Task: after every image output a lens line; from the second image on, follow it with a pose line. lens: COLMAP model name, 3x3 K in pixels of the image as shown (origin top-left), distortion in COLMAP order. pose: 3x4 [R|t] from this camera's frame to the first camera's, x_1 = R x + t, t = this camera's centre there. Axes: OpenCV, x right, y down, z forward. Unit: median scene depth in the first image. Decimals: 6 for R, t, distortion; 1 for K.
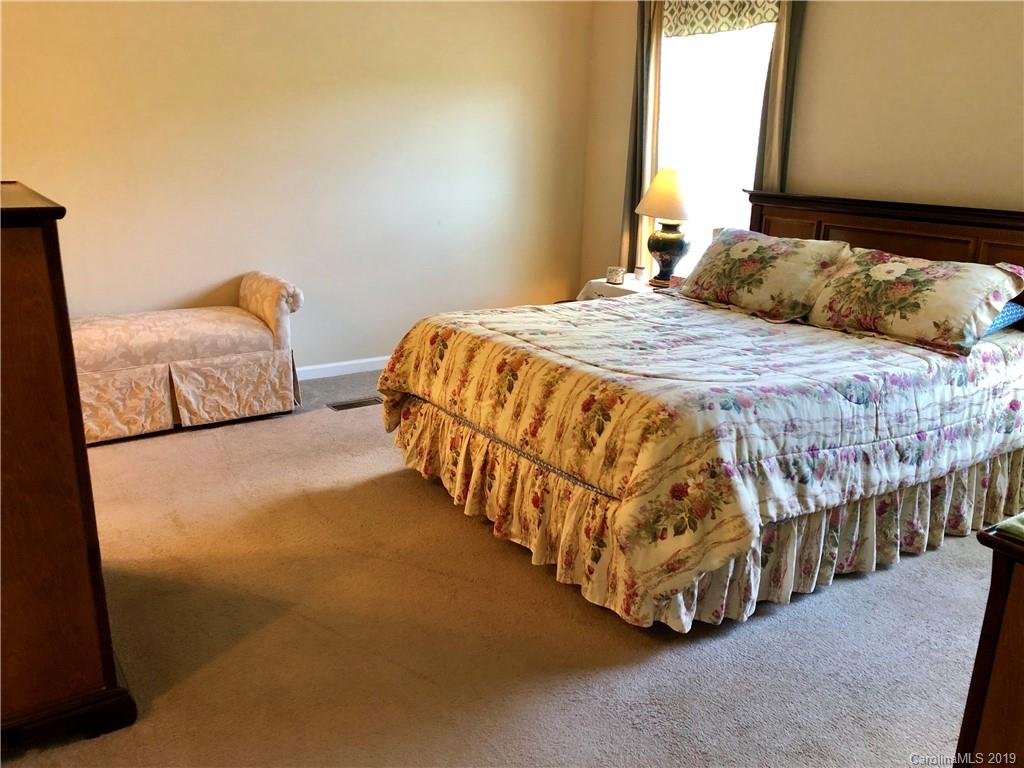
lens RADIAL K [[837.0, 0, 511.1], [0, 837.0, 374.1], [0, 0, 1]] dist [0.050478, -0.064812]
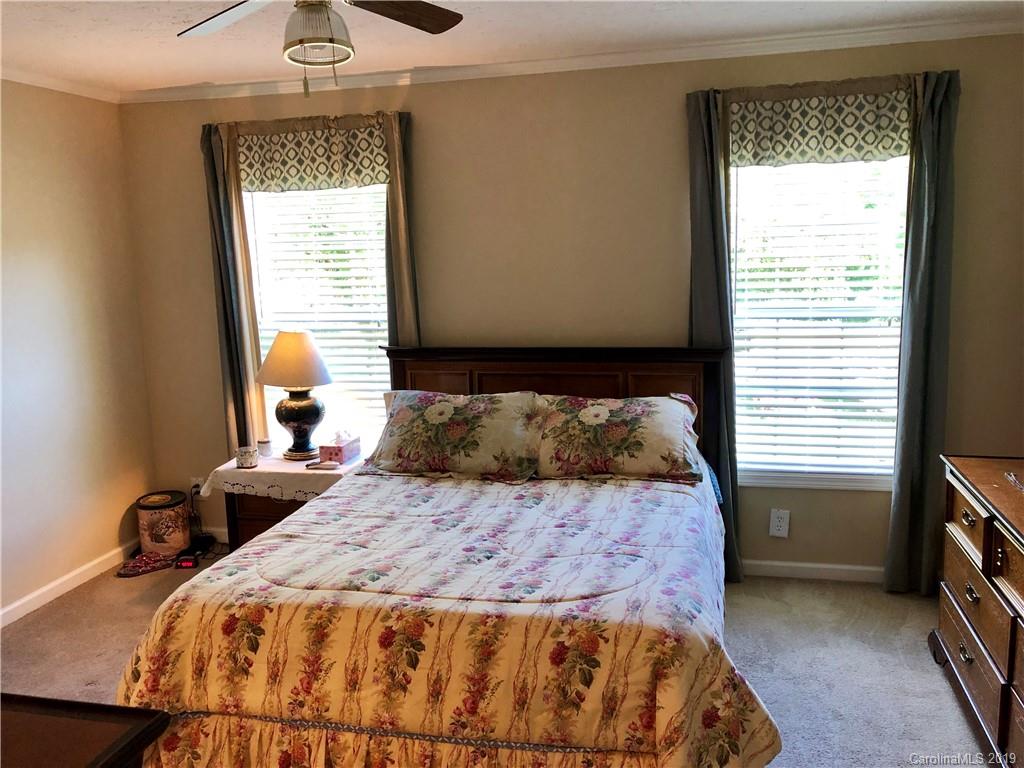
lens RADIAL K [[827.0, 0, 535.5], [0, 827.0, 381.6], [0, 0, 1]] dist [0.013193, 0.003206]
pose [[0.732226, -0.152954, 0.663664, -0.350837], [0.227527, 0.973406, -0.026692, -0.172430], [-0.641932, 0.170547, 0.747554, 0.273383]]
